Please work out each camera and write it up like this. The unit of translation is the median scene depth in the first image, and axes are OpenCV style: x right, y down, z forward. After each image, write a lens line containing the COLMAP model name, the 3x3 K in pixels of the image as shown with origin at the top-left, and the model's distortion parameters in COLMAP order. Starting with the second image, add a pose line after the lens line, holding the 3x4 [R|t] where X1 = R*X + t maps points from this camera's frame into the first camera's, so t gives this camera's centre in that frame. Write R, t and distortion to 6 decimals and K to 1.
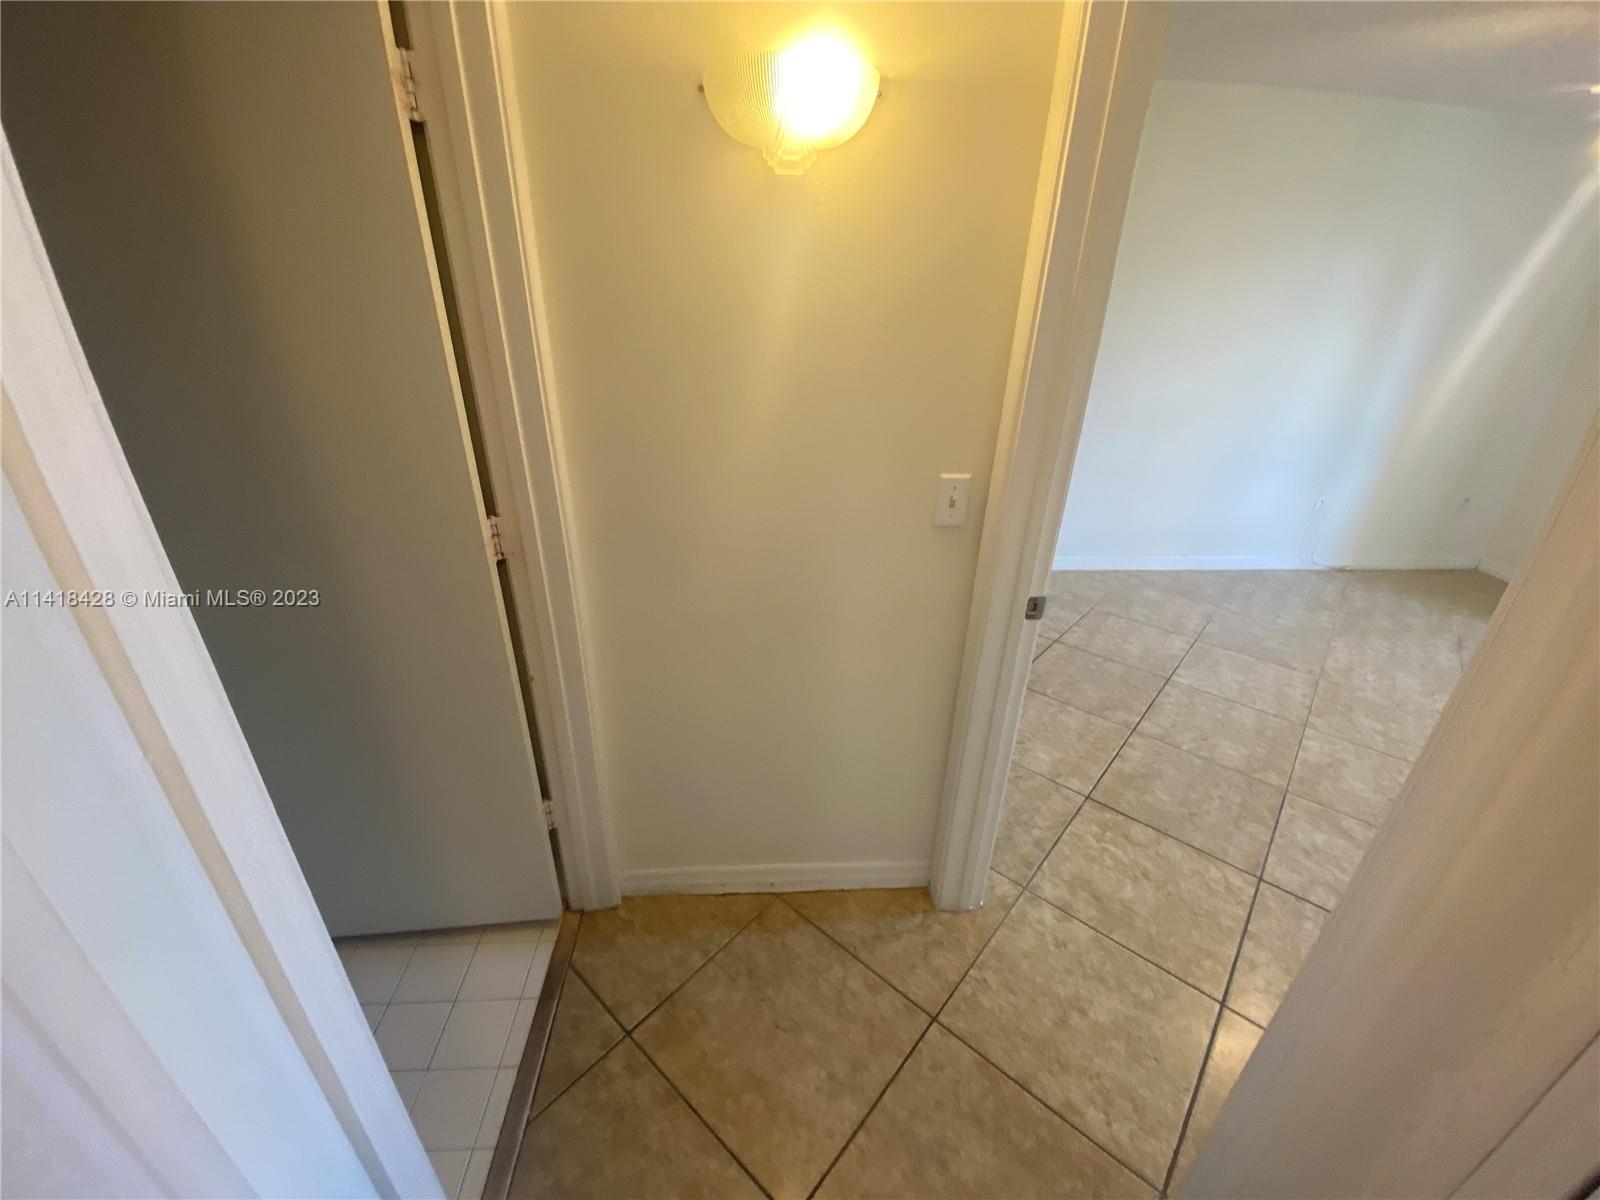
lens RADIAL K [[654.5, 0, 789.4], [0, 654.5, 596.0], [0, 0, 1]] dist [0.027628, -0.025086]
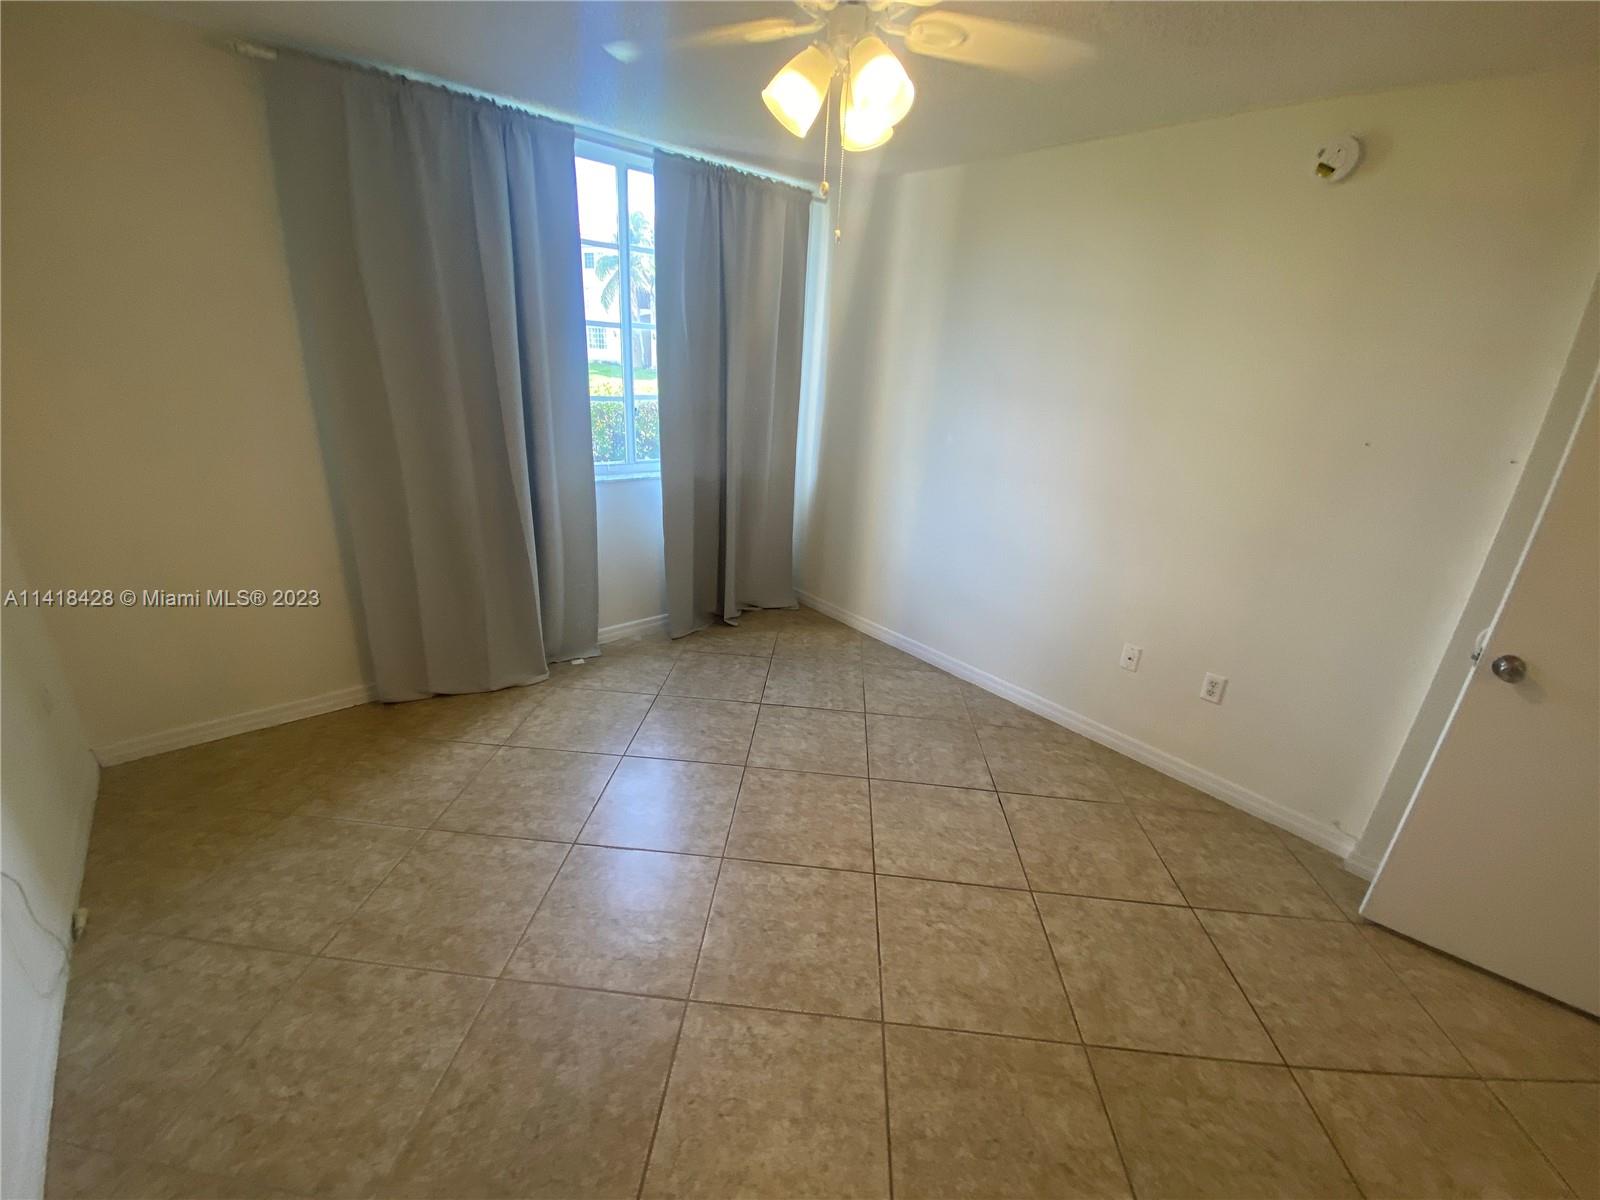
lens RADIAL K [[646.8, 0, 797.1], [0, 646.8, 591.9], [0, 0, 1]] dist [0.041454, -0.033538]
pose [[-0.602673, -0.334035, 0.724711, 0.447500], [0.275329, 0.765360, 0.581737, -0.448495], [-0.748985, 0.550131, -0.369292, 0.932461]]
